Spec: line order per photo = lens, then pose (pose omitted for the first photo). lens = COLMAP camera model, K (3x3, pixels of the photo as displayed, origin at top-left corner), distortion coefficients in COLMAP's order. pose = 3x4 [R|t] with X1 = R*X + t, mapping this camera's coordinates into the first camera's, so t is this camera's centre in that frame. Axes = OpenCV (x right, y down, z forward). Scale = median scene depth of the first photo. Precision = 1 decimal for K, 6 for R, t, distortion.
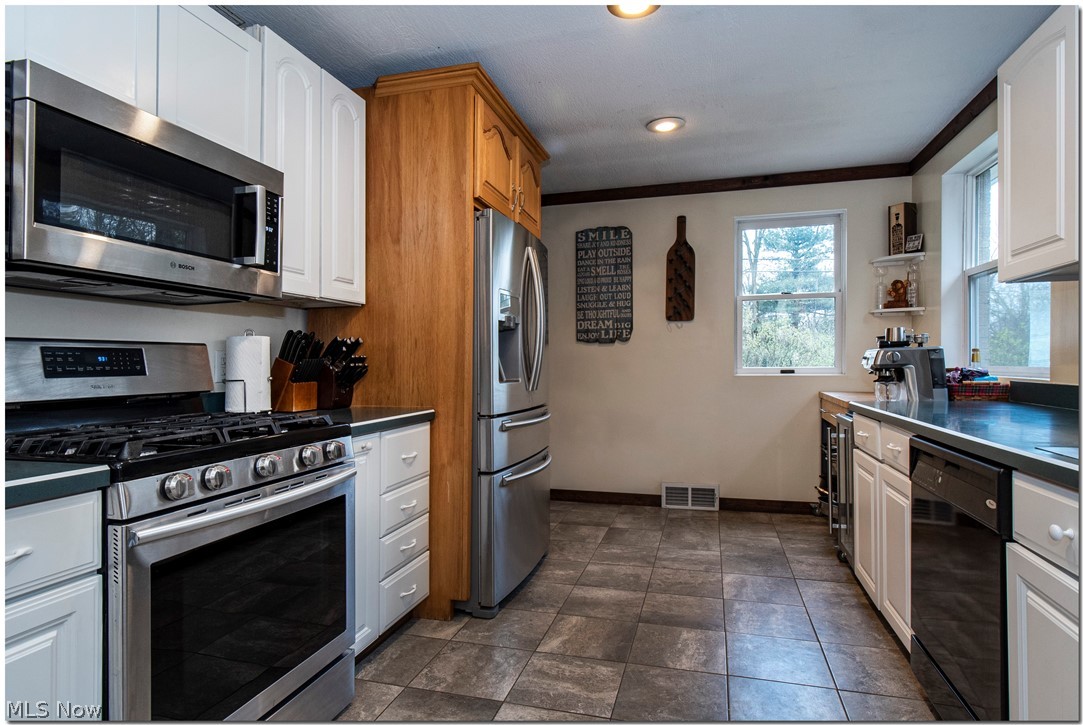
lens RADIAL K [[592.7, 0, 541.5], [0, 592.7, 362.5], [0, 0, 1]] dist [-0.000946, -0.000009]
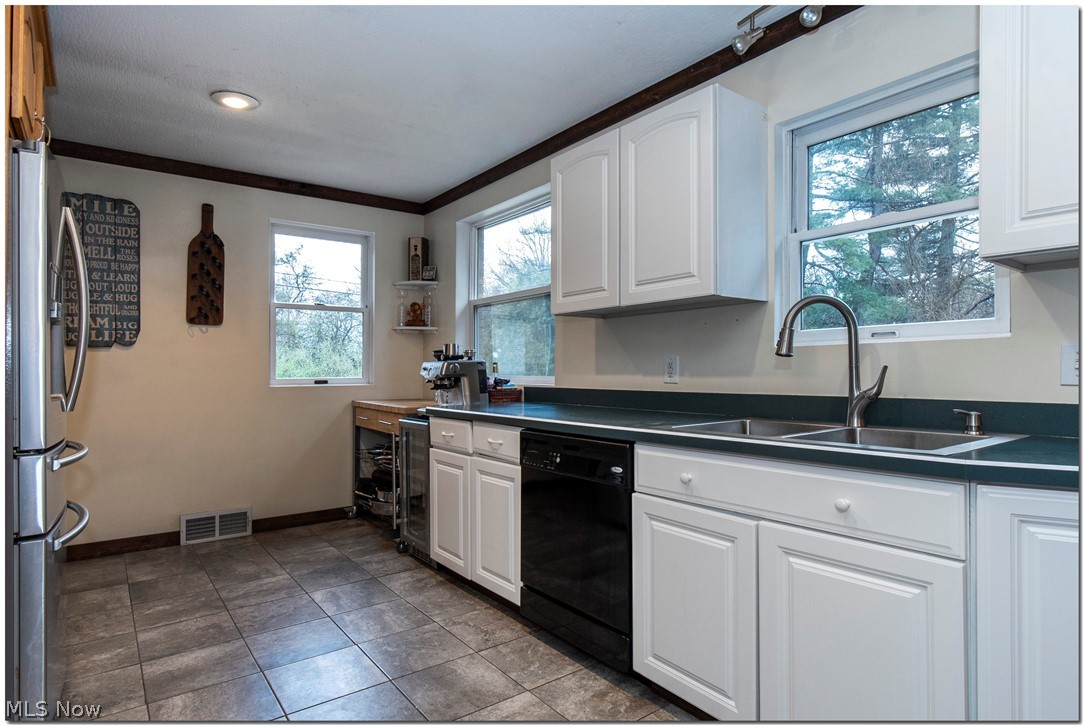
lens RADIAL K [[596.0, 0, 542.7], [0, 596.0, 371.4], [0, 0, 1]] dist [-0.003437, -0.000869]
pose [[0.606366, 0.005184, 0.795168, -0.190286], [-0.001108, 0.999983, -0.005675, 0.002930], [-0.795185, 0.002560, 0.606362, 0.097843]]
